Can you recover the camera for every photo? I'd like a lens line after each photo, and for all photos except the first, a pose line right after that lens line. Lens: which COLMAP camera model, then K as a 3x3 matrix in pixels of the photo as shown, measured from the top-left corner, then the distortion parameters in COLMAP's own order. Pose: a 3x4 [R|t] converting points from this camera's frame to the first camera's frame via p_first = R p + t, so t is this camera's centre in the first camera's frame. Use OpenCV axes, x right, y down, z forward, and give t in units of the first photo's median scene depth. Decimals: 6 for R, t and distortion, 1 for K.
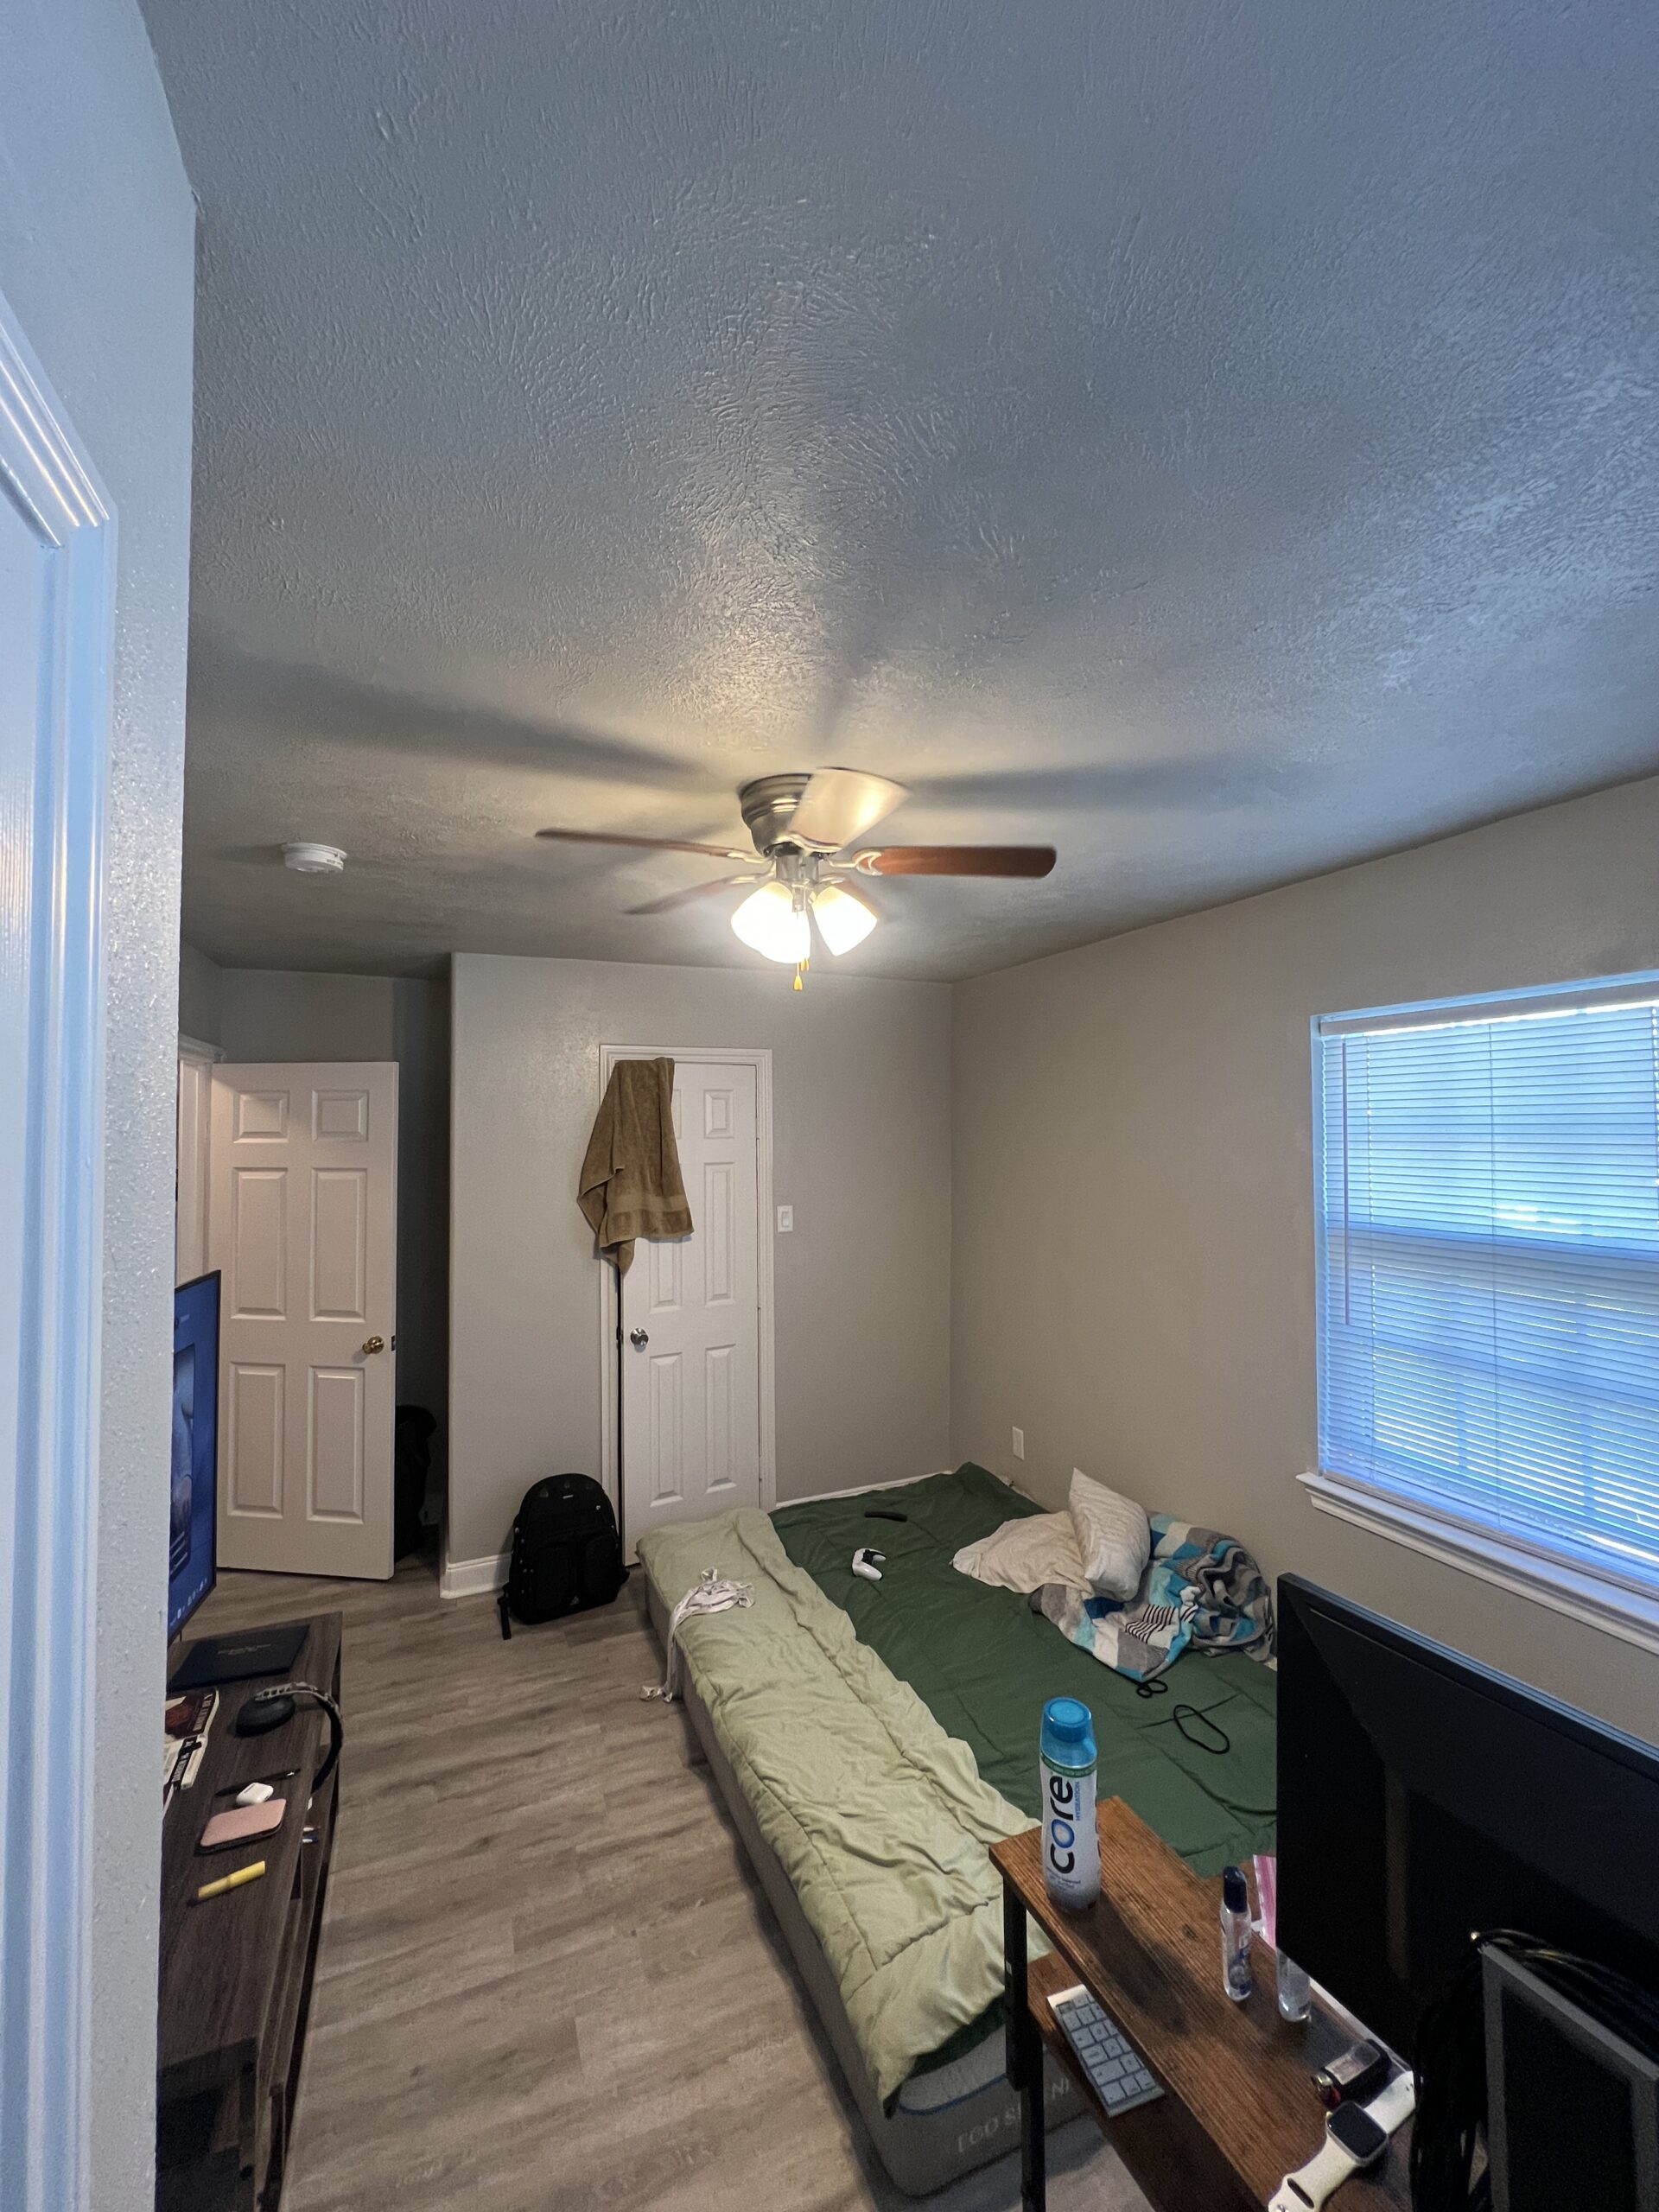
lens RADIAL K [[886.5, 0, 825.3], [0, 886.5, 1099.8], [0, 0, 1]] dist [-0.004976, 0.001331]
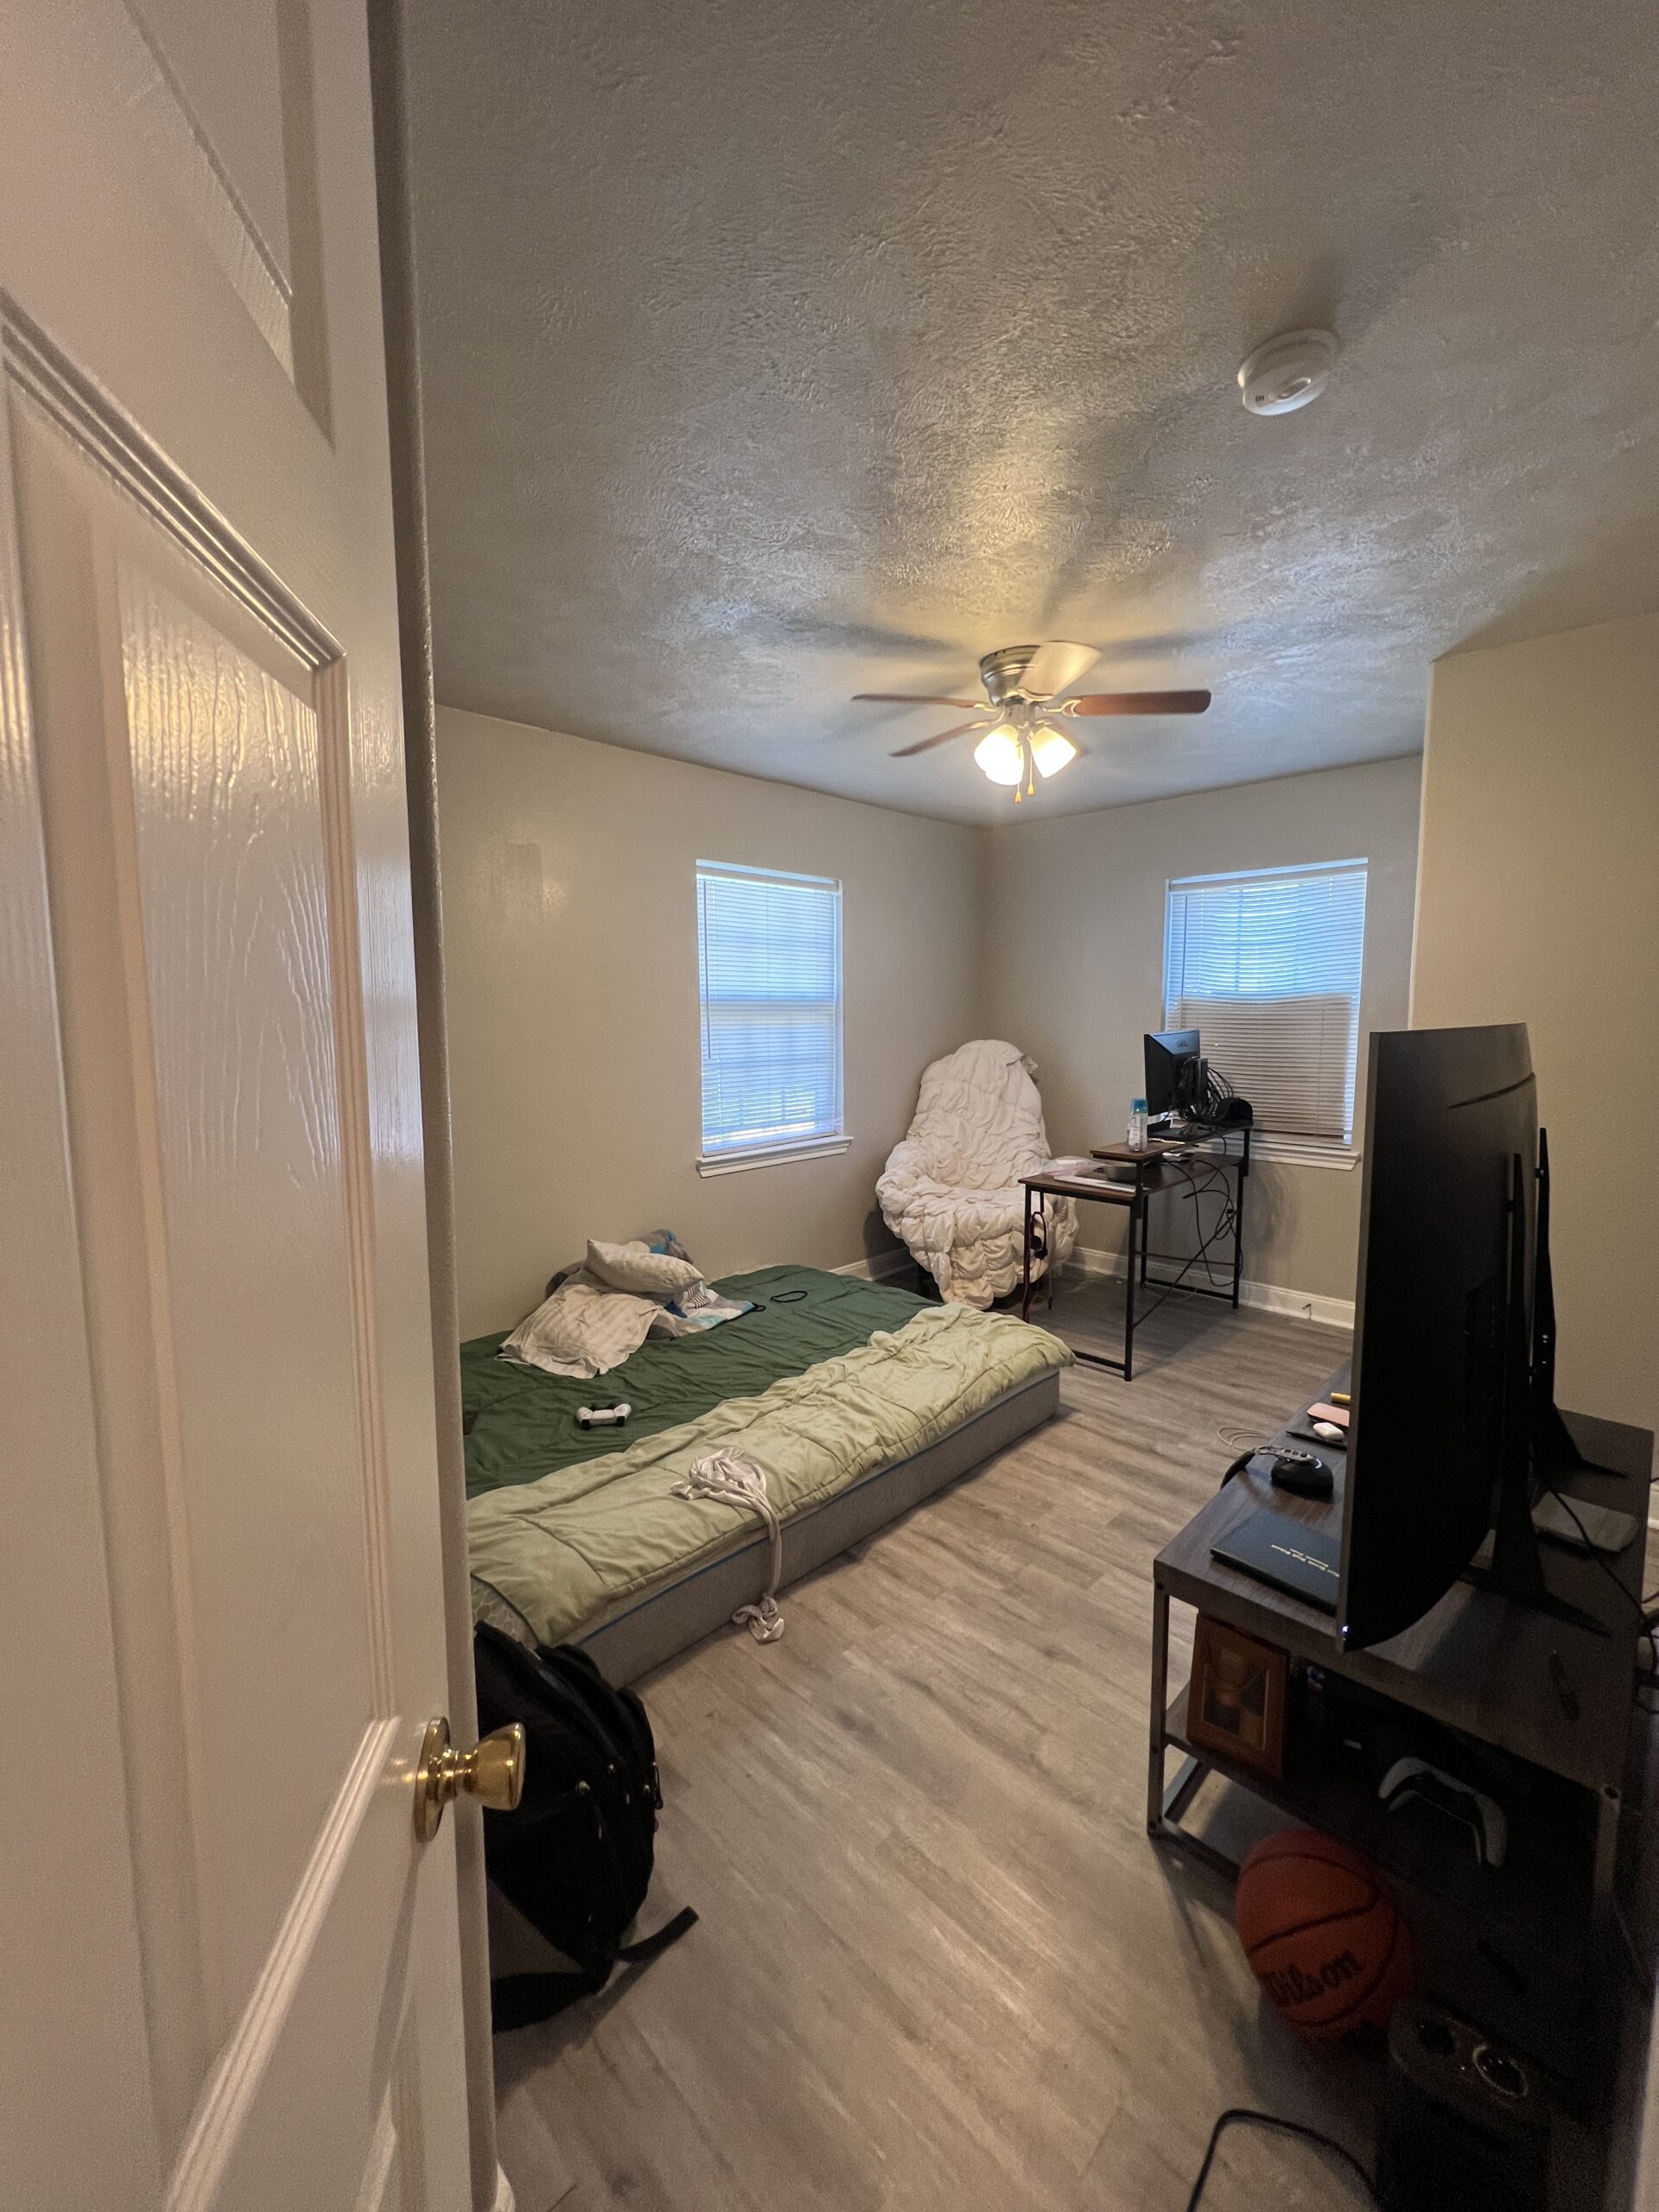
lens RADIAL K [[883.7, 0, 827.1], [0, 883.7, 1104.5], [0, 0, 1]] dist [-0.001662, 0.000895]
pose [[-0.380399, -0.086644, 0.920755, -1.083290], [-0.023110, 0.996181, 0.084194, 0.215133], [-0.924534, 0.010749, -0.380949, 1.554827]]
